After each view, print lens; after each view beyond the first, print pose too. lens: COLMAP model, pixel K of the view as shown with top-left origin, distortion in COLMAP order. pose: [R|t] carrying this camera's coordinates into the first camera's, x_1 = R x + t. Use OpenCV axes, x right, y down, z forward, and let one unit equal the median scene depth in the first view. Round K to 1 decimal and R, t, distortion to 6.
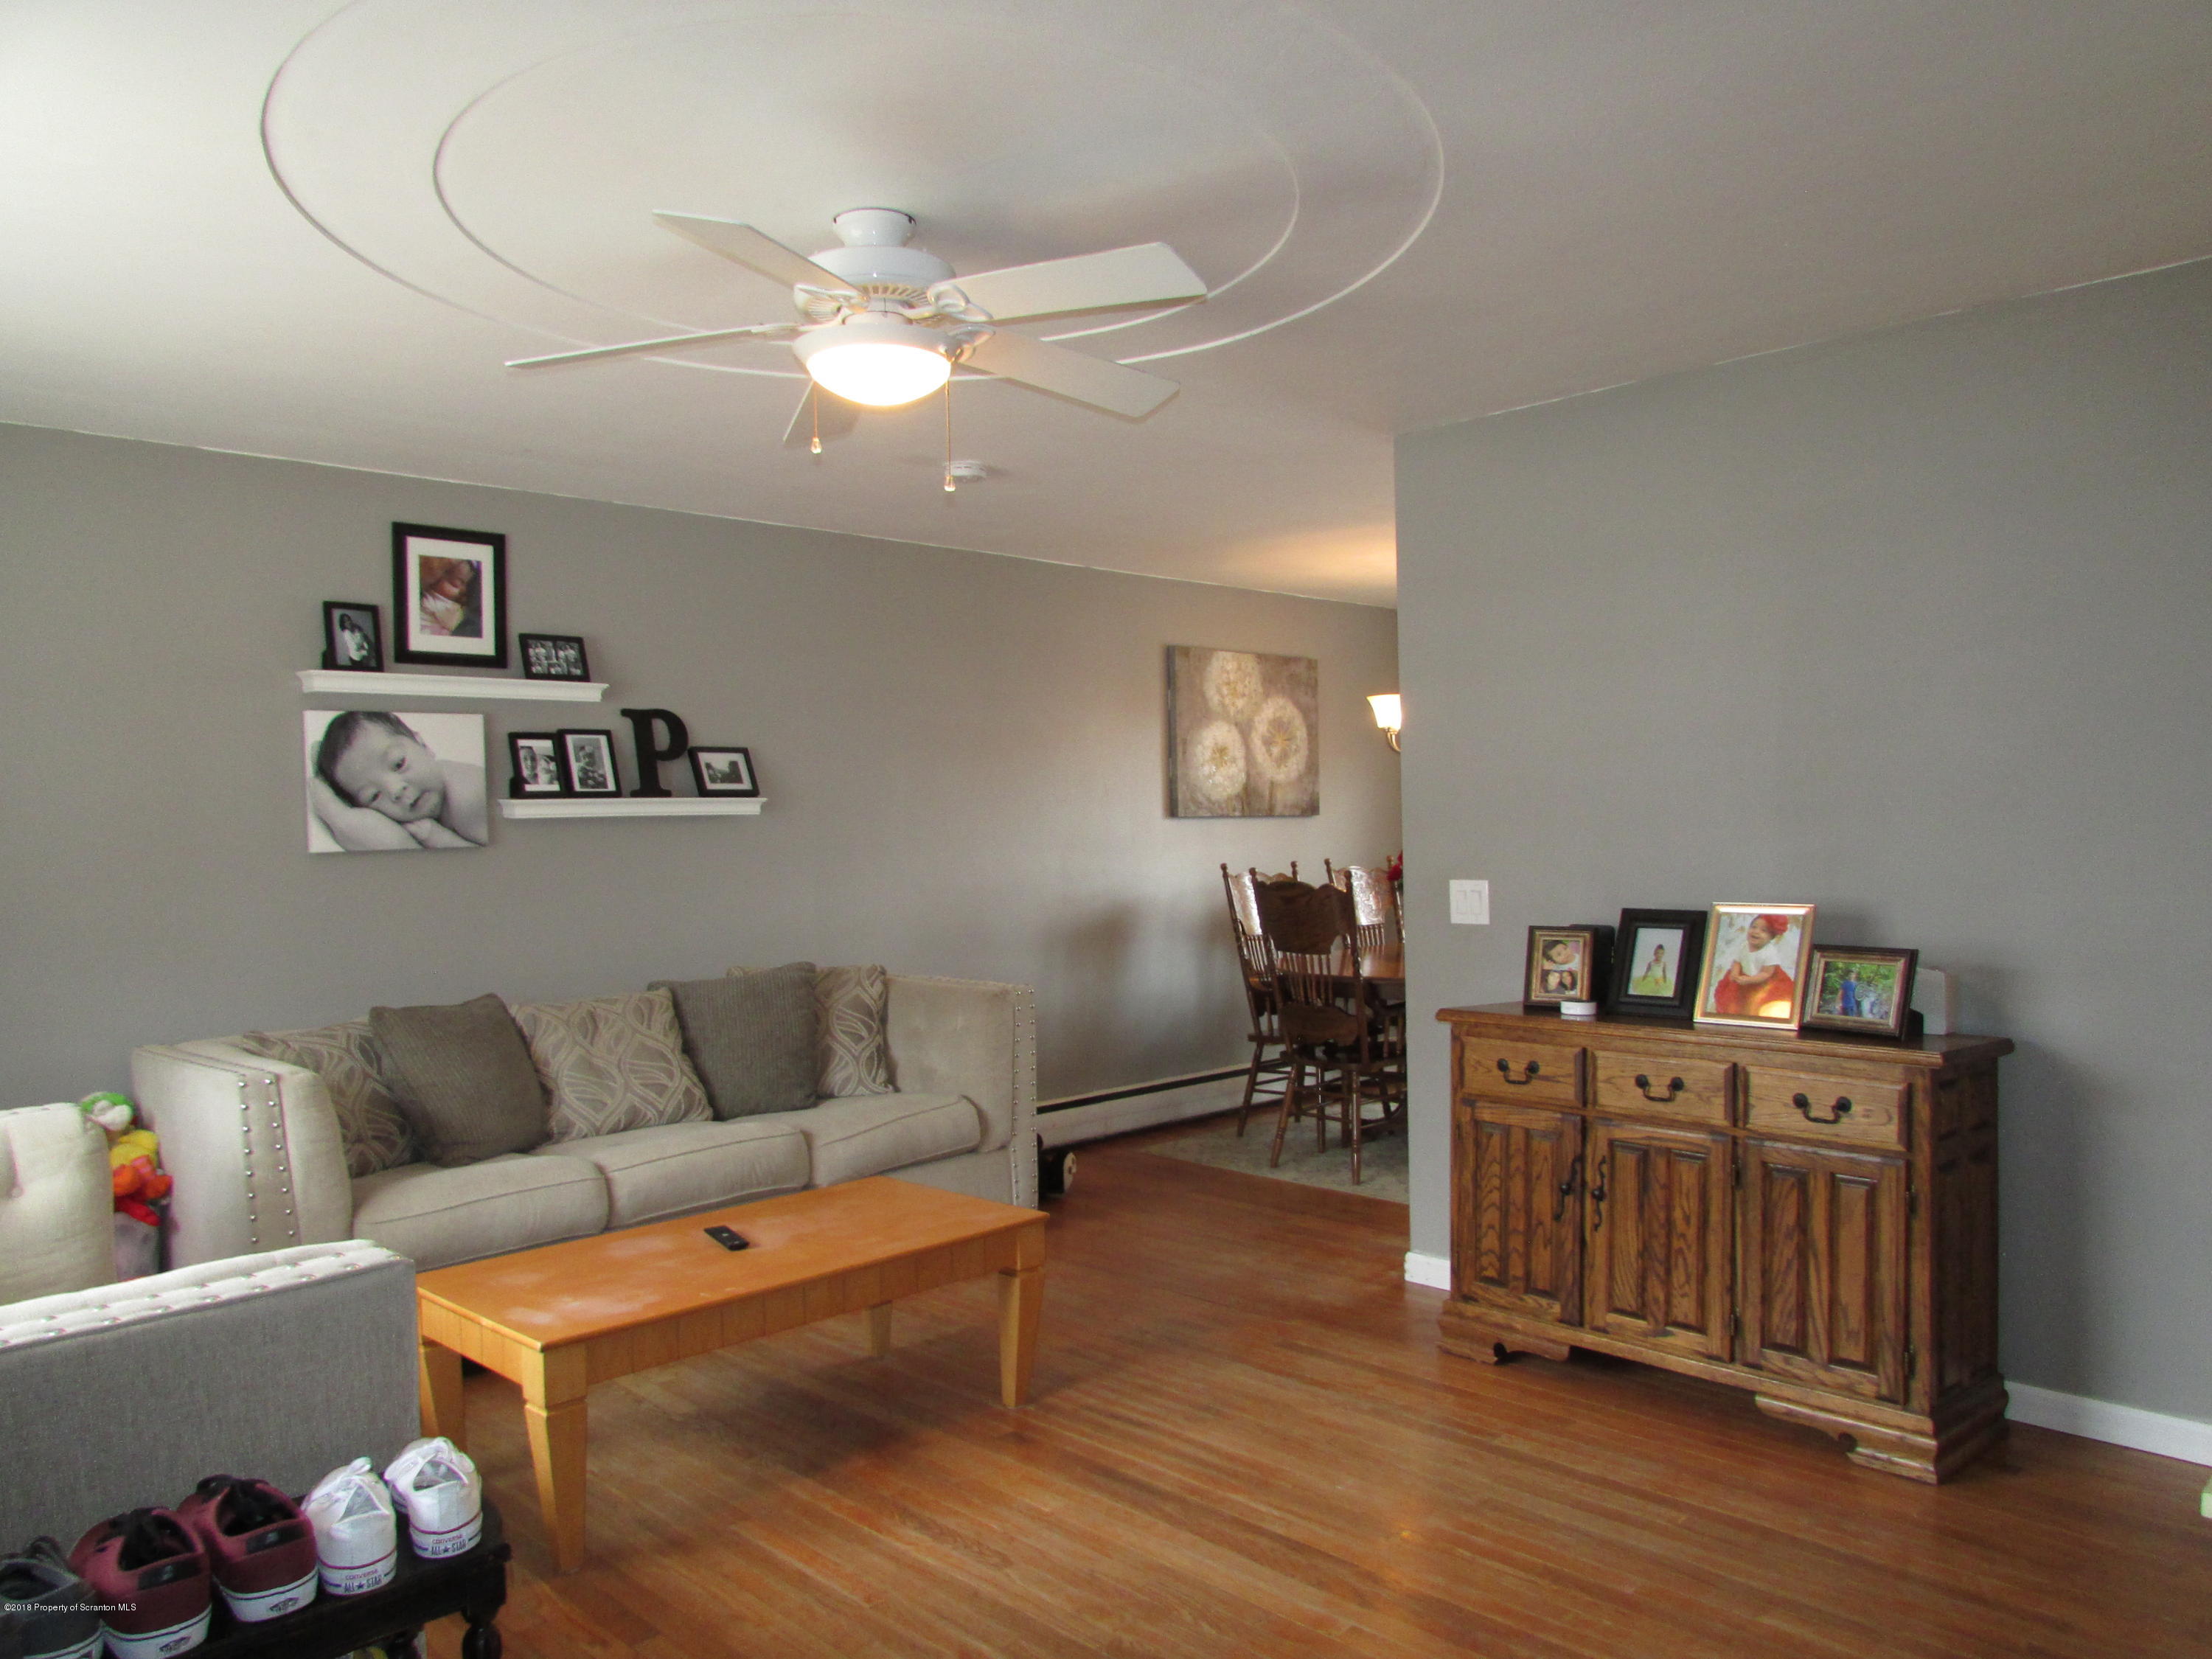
lens RADIAL K [[1597.6, 0, 1115.2], [0, 1597.6, 836.9], [0, 0, 1]] dist [-0.011550, -0.000754]
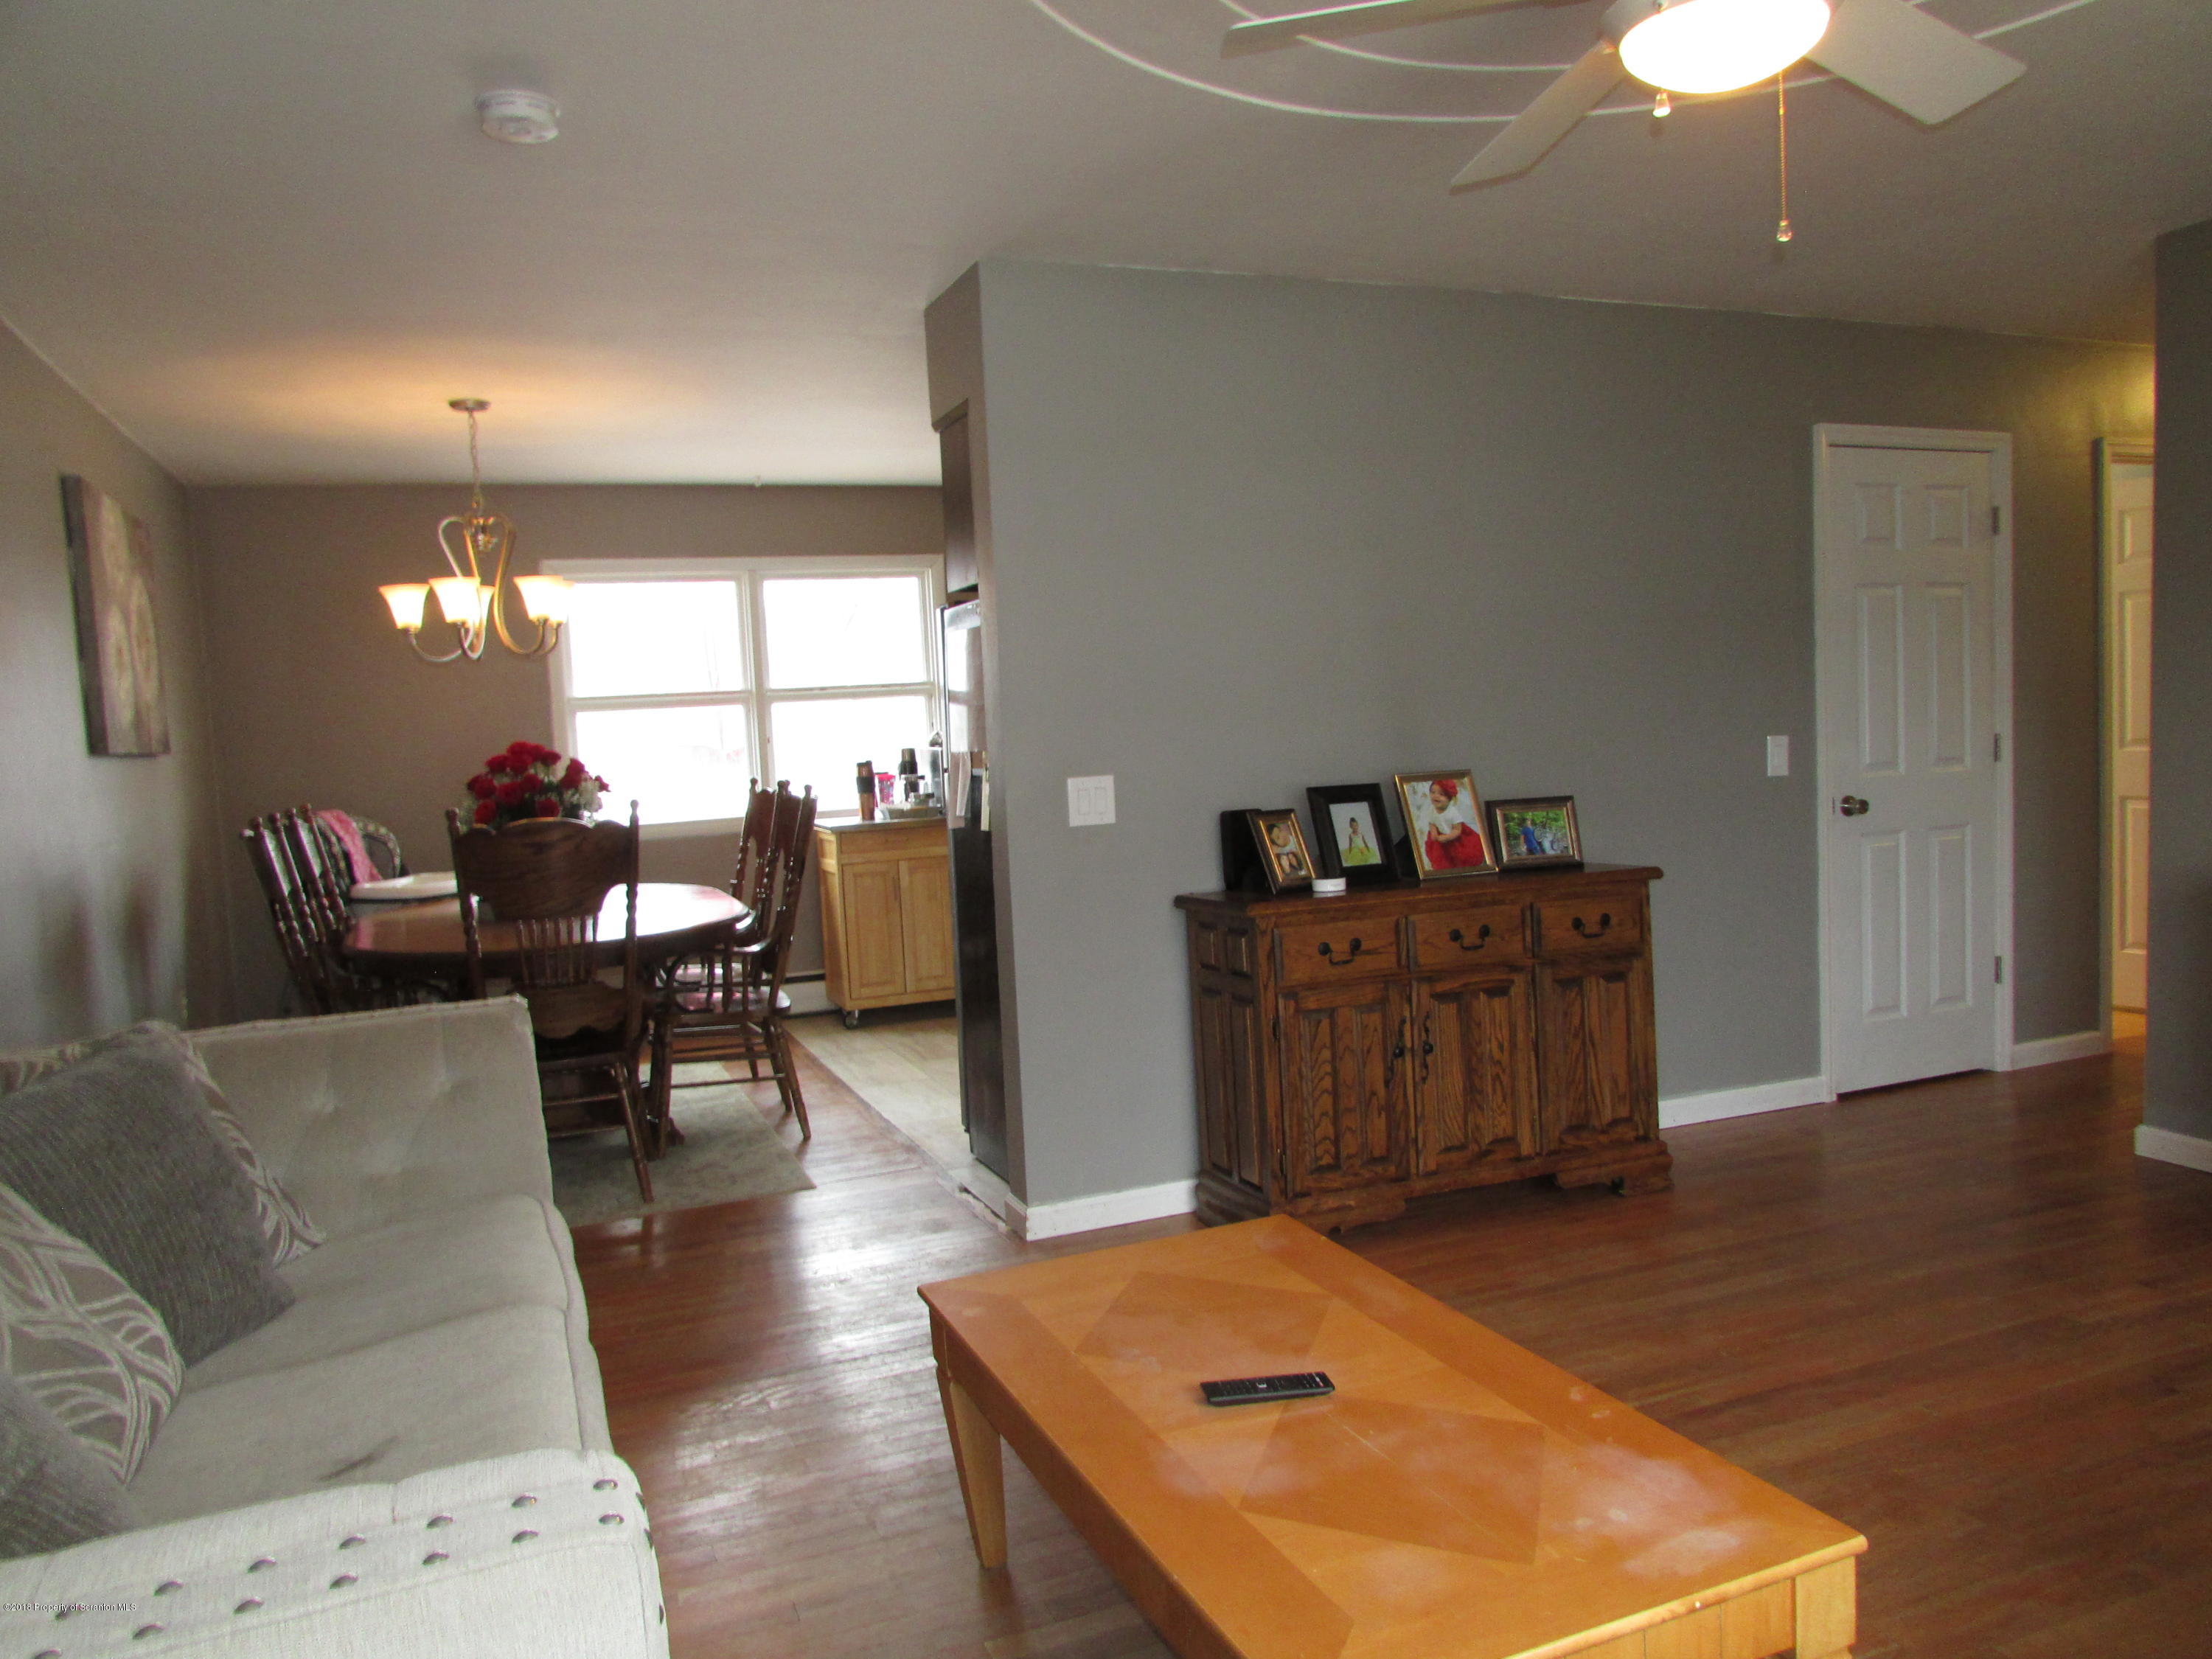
lens RADIAL K [[1597.6, 0, 1115.9], [0, 1597.6, 831.5], [0, 0, 1]] dist [-0.011550, -0.000754]
pose [[0.380956, -0.067998, 0.922089, -0.711486], [0.048271, 0.997395, 0.053609, 0.011585], [-0.923332, 0.024088, 0.383246, 0.739262]]
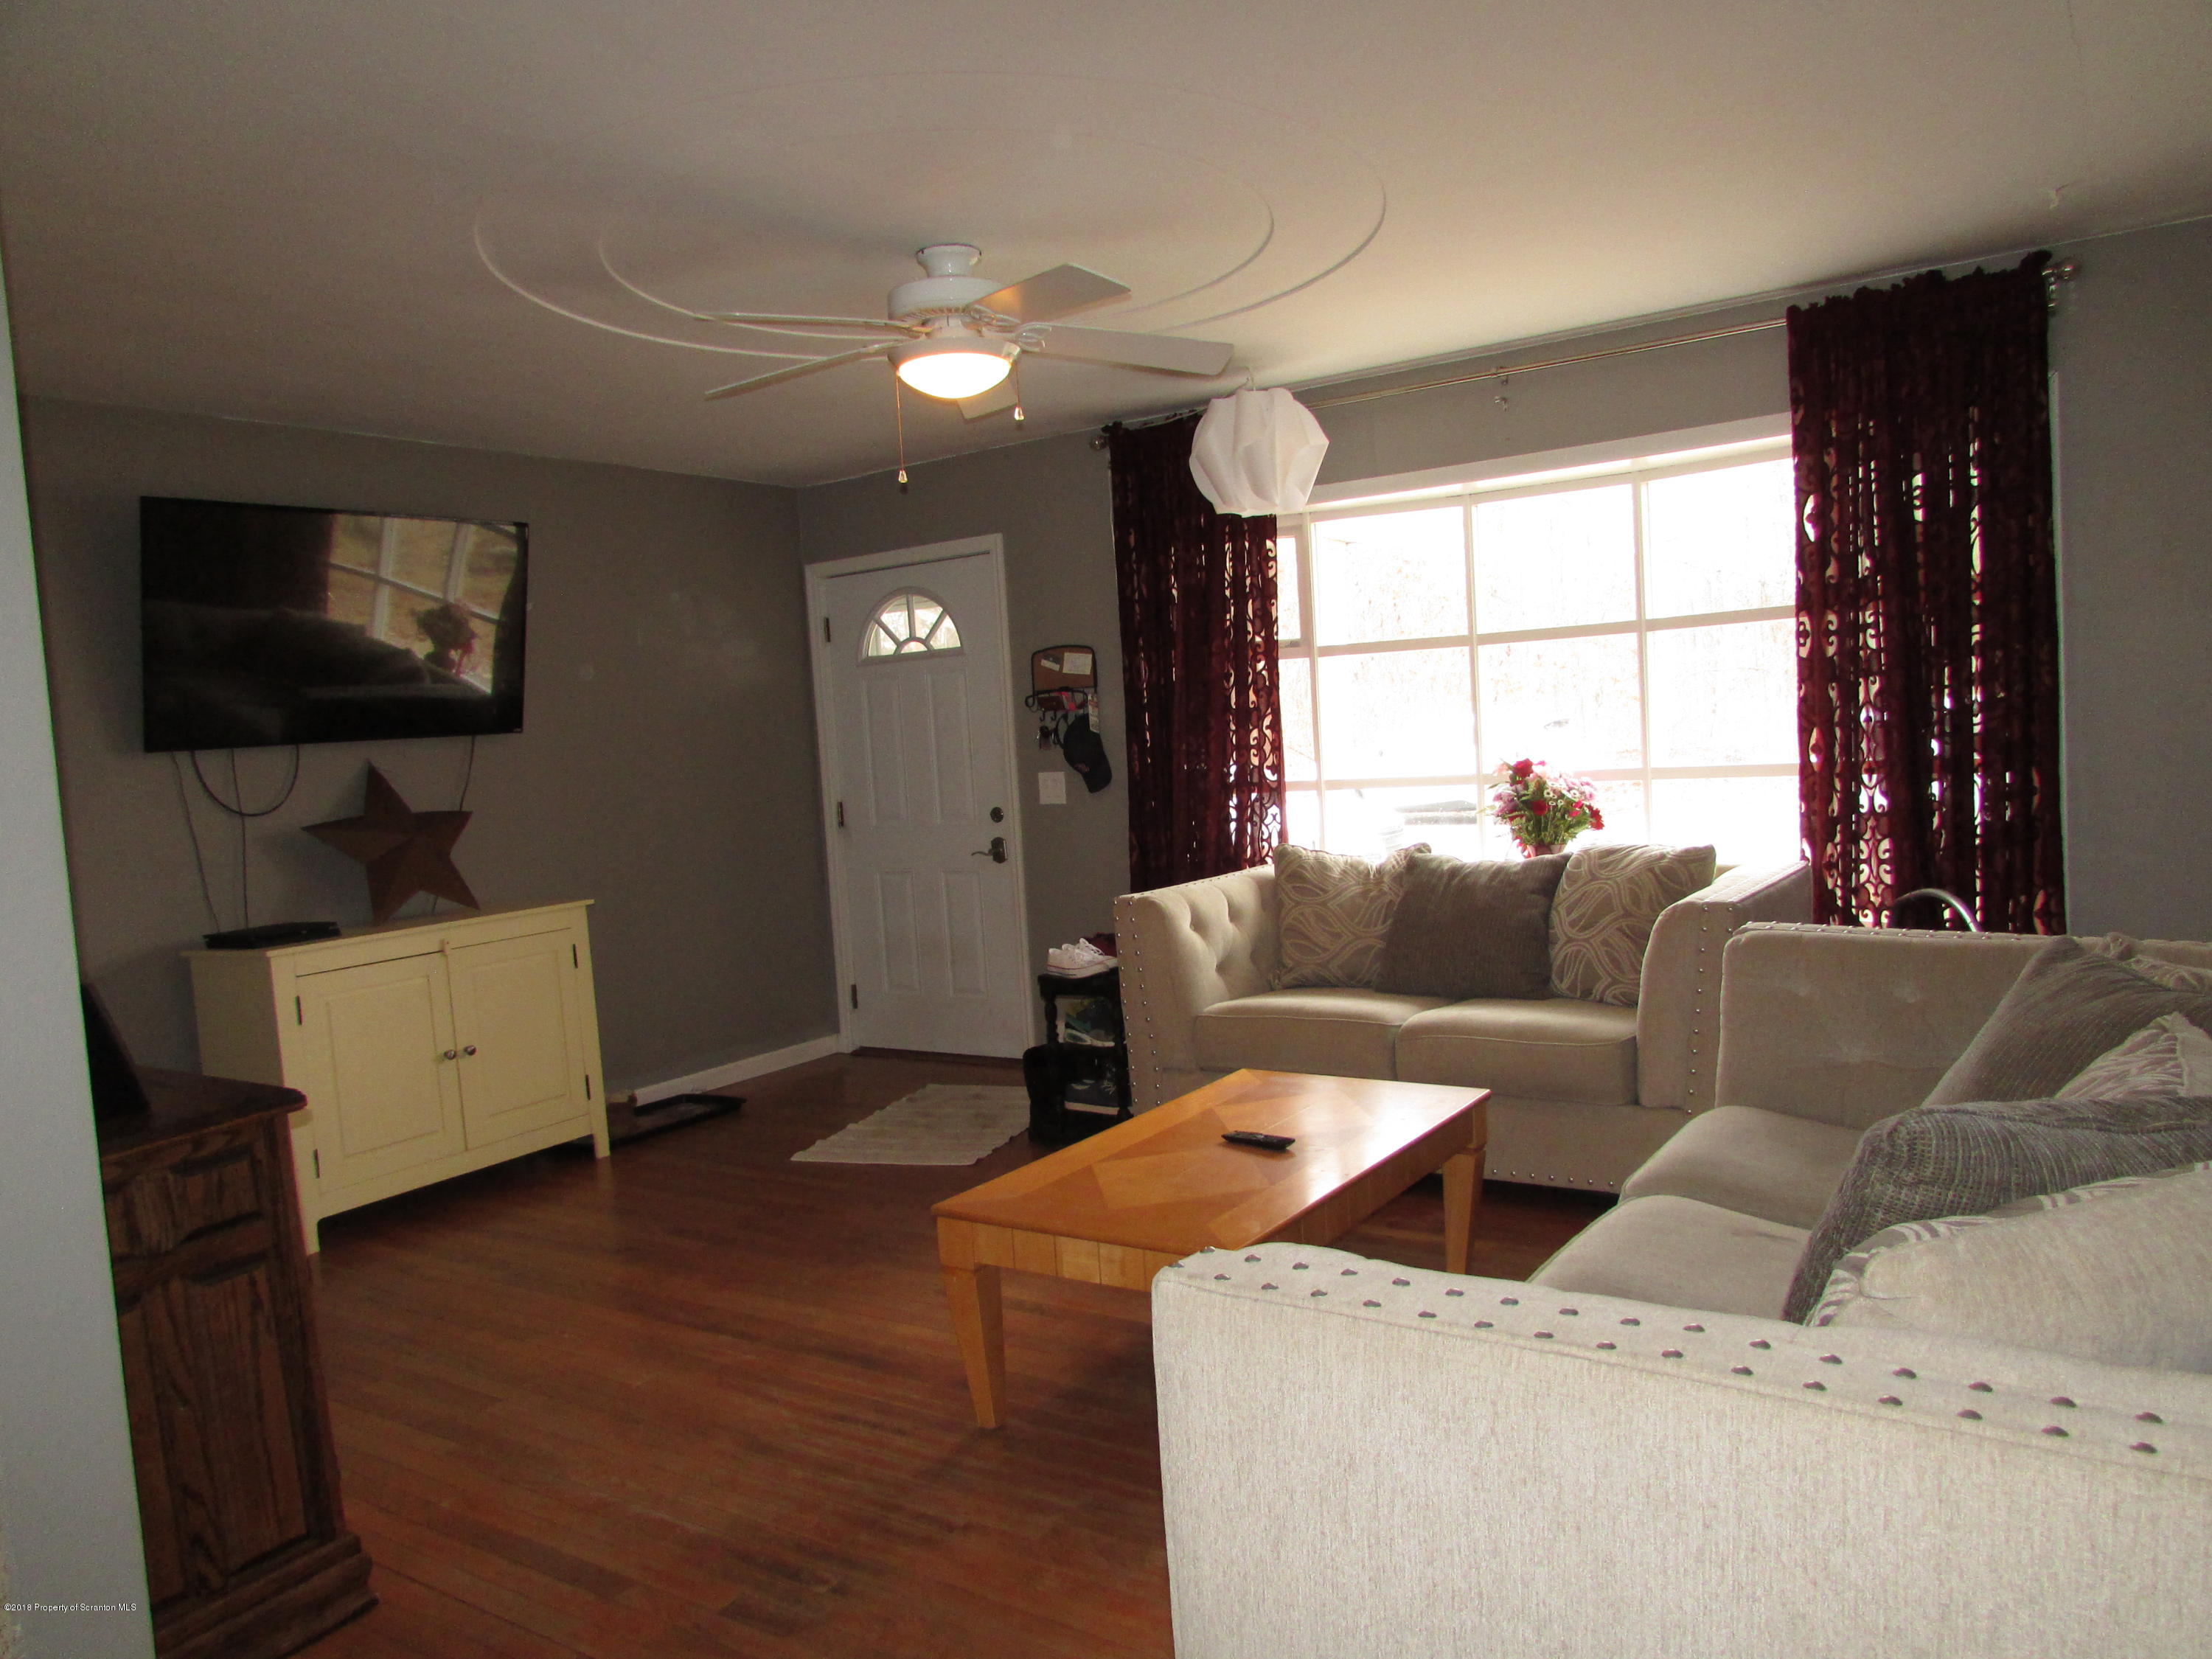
lens RADIAL K [[1597.6, 0, 1102.2], [0, 1597.6, 831.6], [0, 0, 1]] dist [-0.011550, -0.000754]
pose [[-0.979506, 0.092042, -0.179152, 0.001447], [0.076298, 0.992749, 0.092887, -0.030296], [0.186403, 0.077314, -0.979427, 1.718173]]
